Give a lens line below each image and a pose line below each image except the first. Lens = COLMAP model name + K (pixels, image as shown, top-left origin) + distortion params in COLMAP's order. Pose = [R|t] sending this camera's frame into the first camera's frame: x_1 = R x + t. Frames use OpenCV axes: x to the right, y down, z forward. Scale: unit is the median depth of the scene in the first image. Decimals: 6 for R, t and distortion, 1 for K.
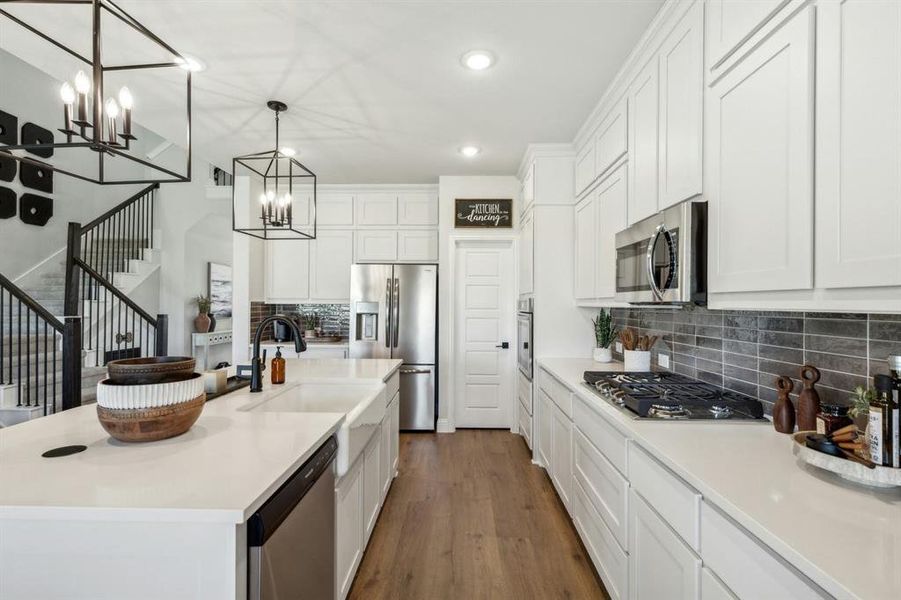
lens RADIAL K [[414.4, 0, 450.5], [0, 414.4, 300.0], [0, 0, 1]] dist [0.003921, -0.000204]
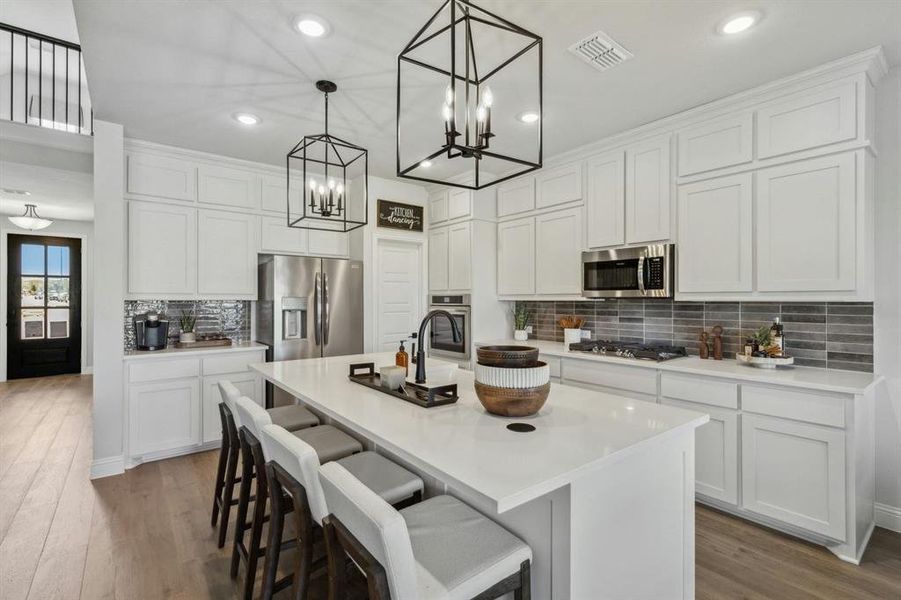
lens RADIAL K [[414.4, 0, 450.5], [0, 414.4, 300.0], [0, 0, 1]] dist [0.003921, -0.000204]
pose [[0.771998, -0.007122, 0.635586, -0.521885], [-0.000932, 0.999923, 0.012336, -0.001294], [-0.635625, -0.010116, 0.771932, 0.068600]]
